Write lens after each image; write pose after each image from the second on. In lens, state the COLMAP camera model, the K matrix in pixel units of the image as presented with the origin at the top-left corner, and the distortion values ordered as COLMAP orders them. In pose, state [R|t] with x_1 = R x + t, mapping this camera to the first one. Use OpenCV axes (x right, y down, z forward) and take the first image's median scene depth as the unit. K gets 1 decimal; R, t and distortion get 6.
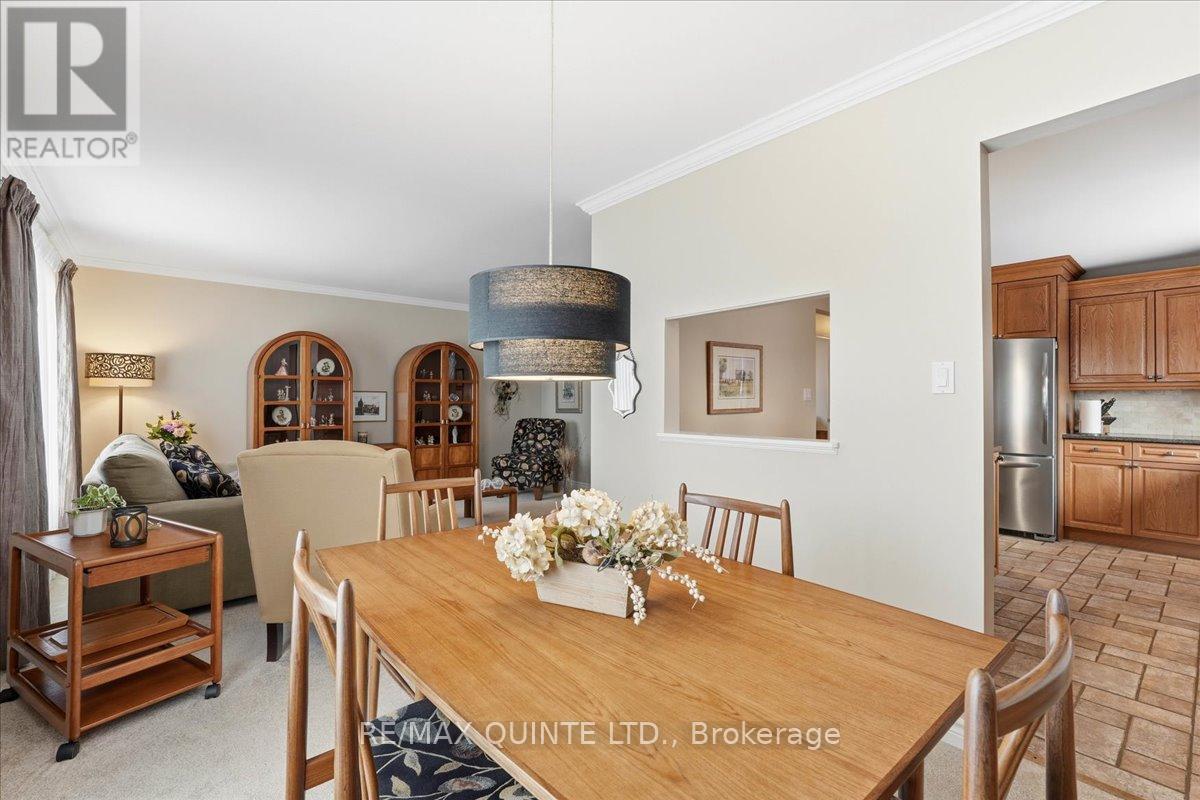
lens RADIAL K [[530.0, 0, 600.0], [0, 530.0, 400.0], [0, 0, 1]] dist [0.000554, 0.000037]
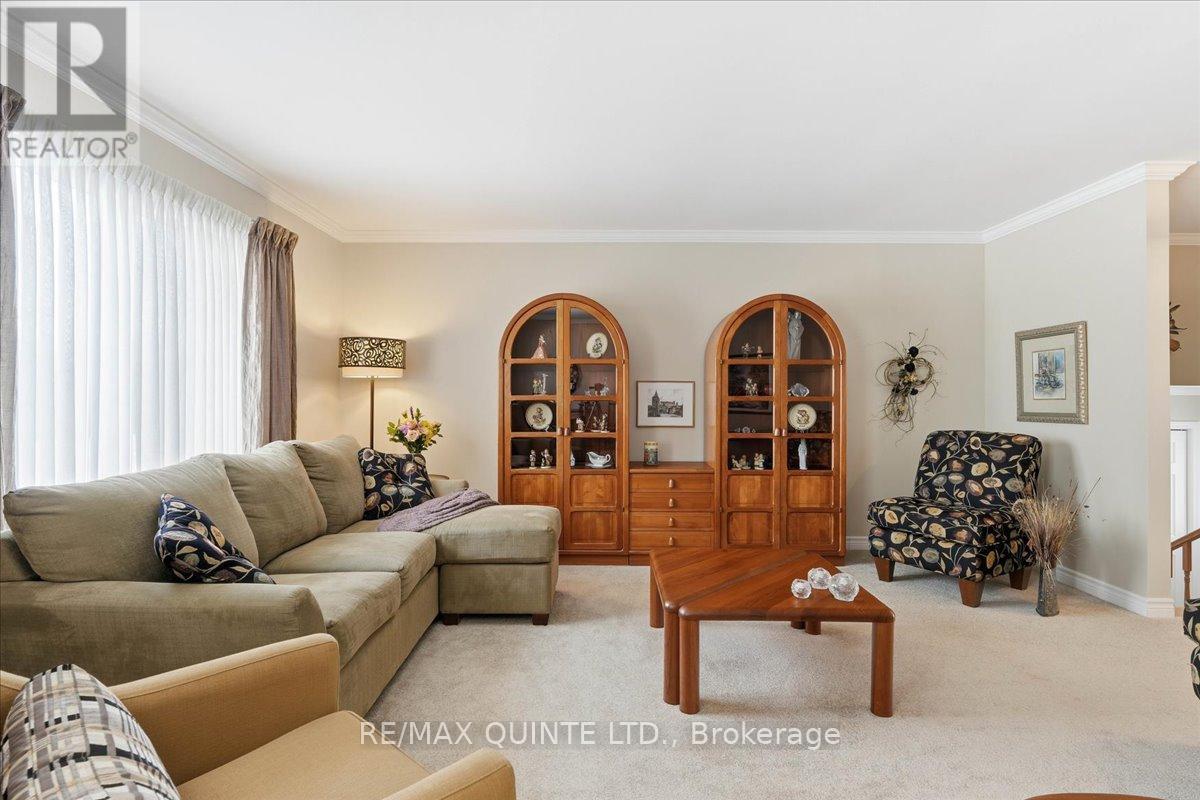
lens RADIAL K [[562.5, 0, 603.1], [0, 562.5, 394.9], [0, 0, 1]] dist [-0.011230, -0.000130]
pose [[0.746731, 0.000802, -0.665126, -0.028760], [-0.002539, 0.999995, -0.001644, 0.001956], [0.665121, 0.002916, 0.746730, 0.405636]]
